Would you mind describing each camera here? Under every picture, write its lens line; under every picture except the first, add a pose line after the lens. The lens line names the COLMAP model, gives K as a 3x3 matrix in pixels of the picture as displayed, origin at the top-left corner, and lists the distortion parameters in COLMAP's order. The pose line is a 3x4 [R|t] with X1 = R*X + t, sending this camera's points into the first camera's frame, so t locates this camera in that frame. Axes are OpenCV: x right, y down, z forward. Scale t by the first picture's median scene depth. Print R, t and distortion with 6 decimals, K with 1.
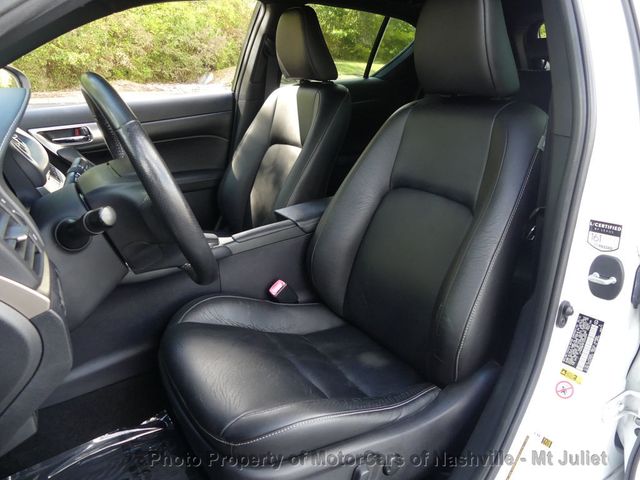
lens RADIAL K [[491.3, 0, 321.8], [0, 491.3, 241.8], [0, 0, 1]] dist [-0.008042, 0.004731]
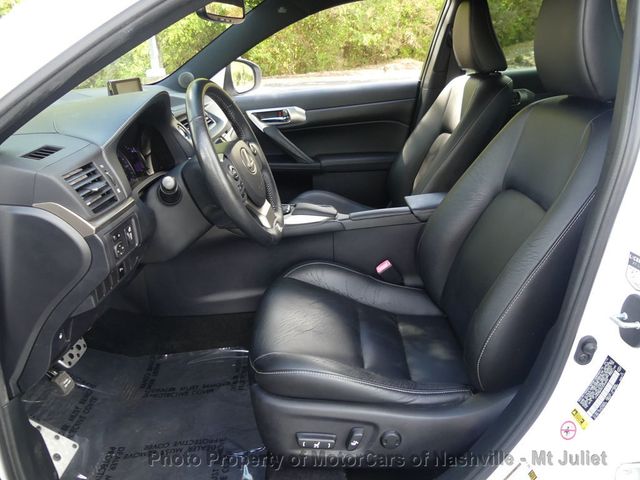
lens RADIAL K [[491.3, 0, 321.8], [0, 491.3, 241.8], [0, 0, 1]] dist [-0.008042, 0.004731]
pose [[0.846015, 0.173932, -0.503990, 0.275784], [-0.151406, 0.984750, 0.085692, -0.028444], [0.511209, 0.003810, 0.859448, -0.009943]]
